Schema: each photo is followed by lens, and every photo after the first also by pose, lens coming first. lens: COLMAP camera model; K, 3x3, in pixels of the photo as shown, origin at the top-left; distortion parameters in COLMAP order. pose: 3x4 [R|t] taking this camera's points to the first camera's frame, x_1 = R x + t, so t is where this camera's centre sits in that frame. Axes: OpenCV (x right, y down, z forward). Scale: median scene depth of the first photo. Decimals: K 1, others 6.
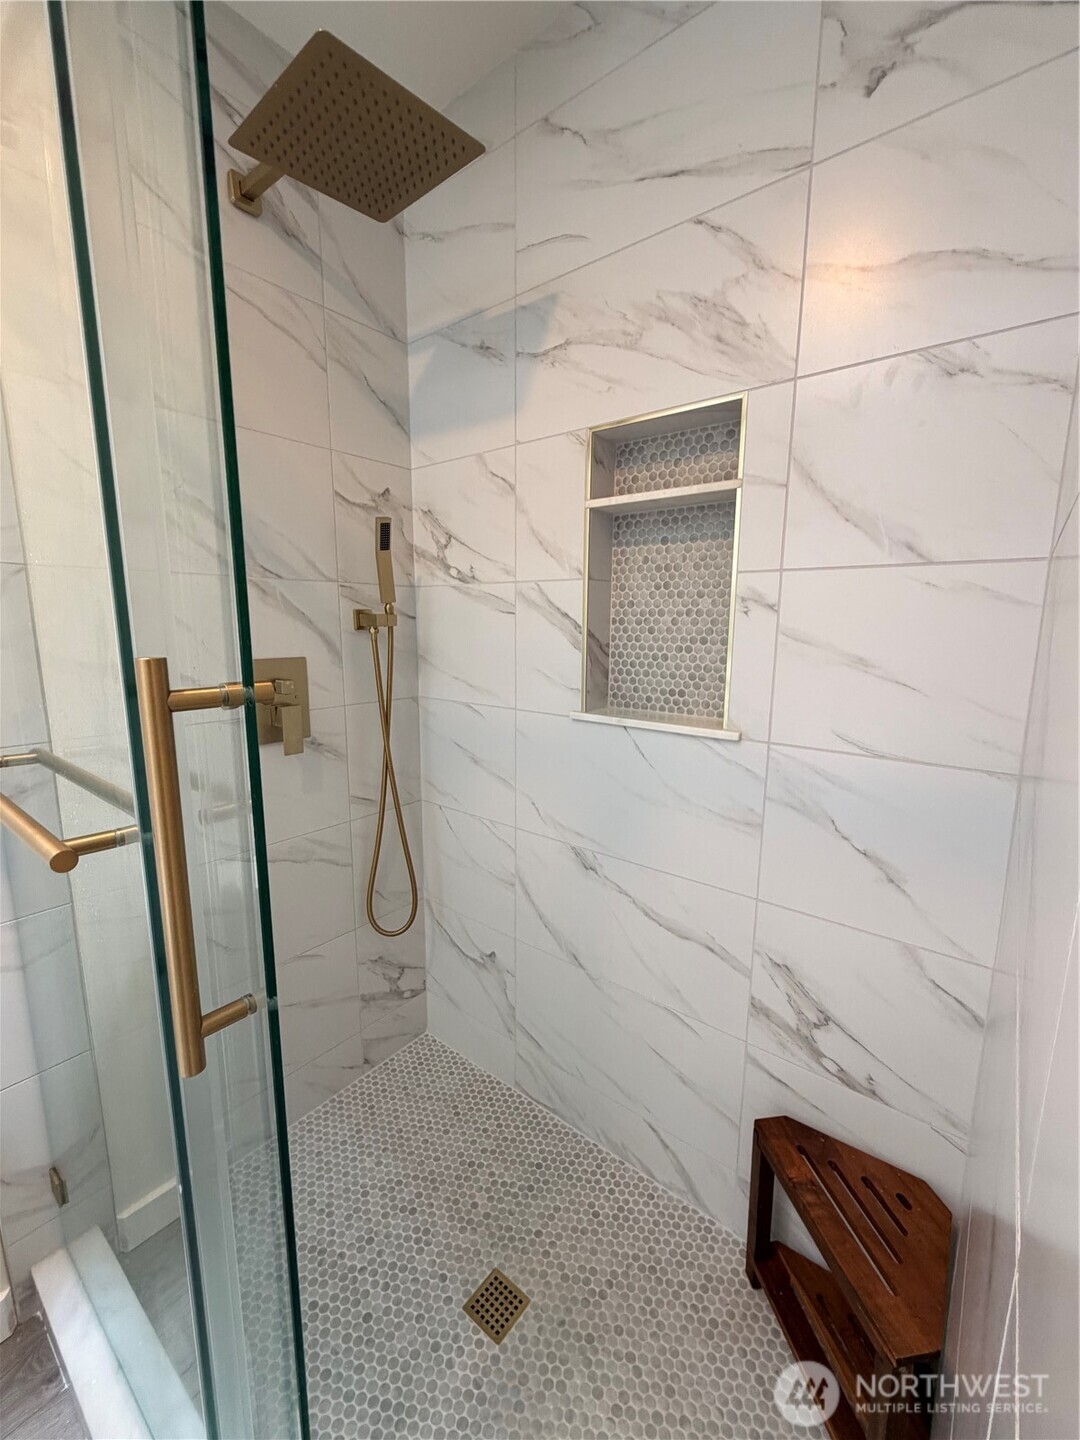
lens RADIAL K [[574.3, 0, 534.2], [0, 574.3, 720.5], [0, 0, 1]] dist [0.001701, -0.000034]
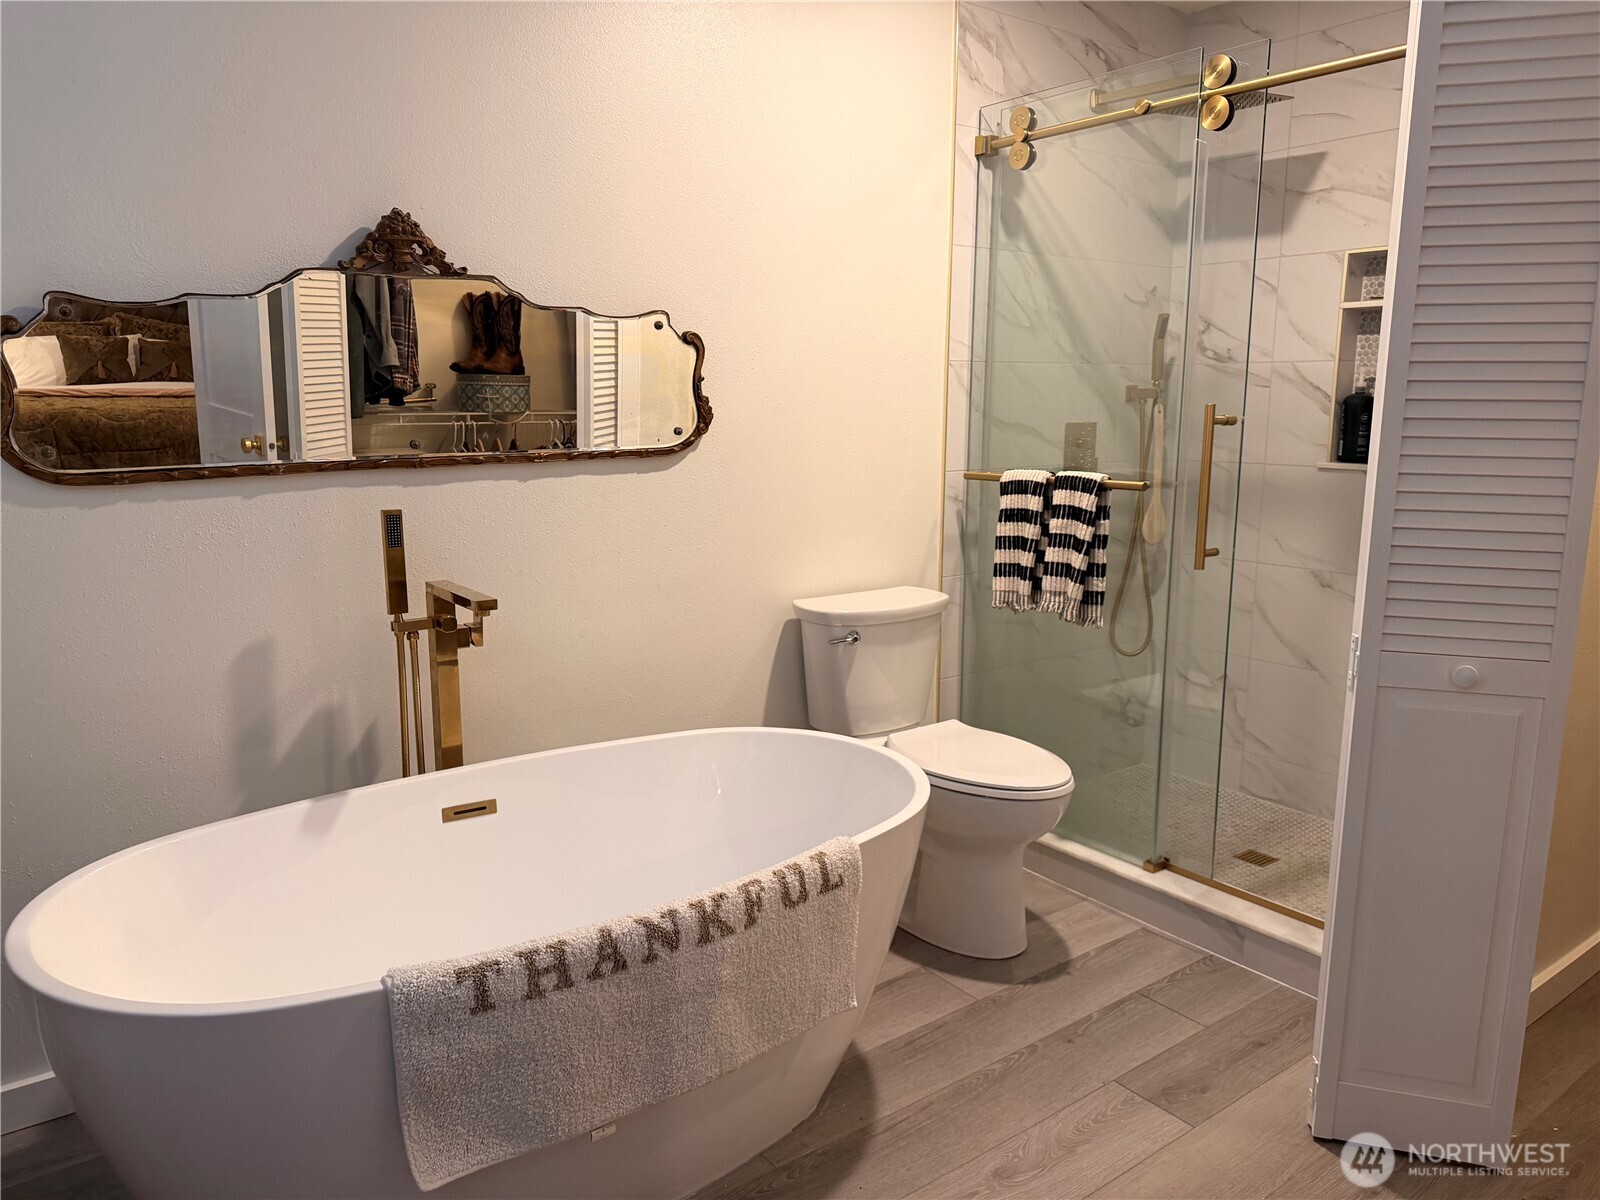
lens RADIAL K [[1128.4, 0, 800.0], [0, 1128.4, 600.0], [0, 0, 1]] dist [0.082293, -0.120569]
pose [[0.974737, 0.037493, -0.220184, -0.495968], [-0.036659, 0.999297, 0.007873, 0.317411], [0.220325, 0.000398, 0.975426, -1.774396]]
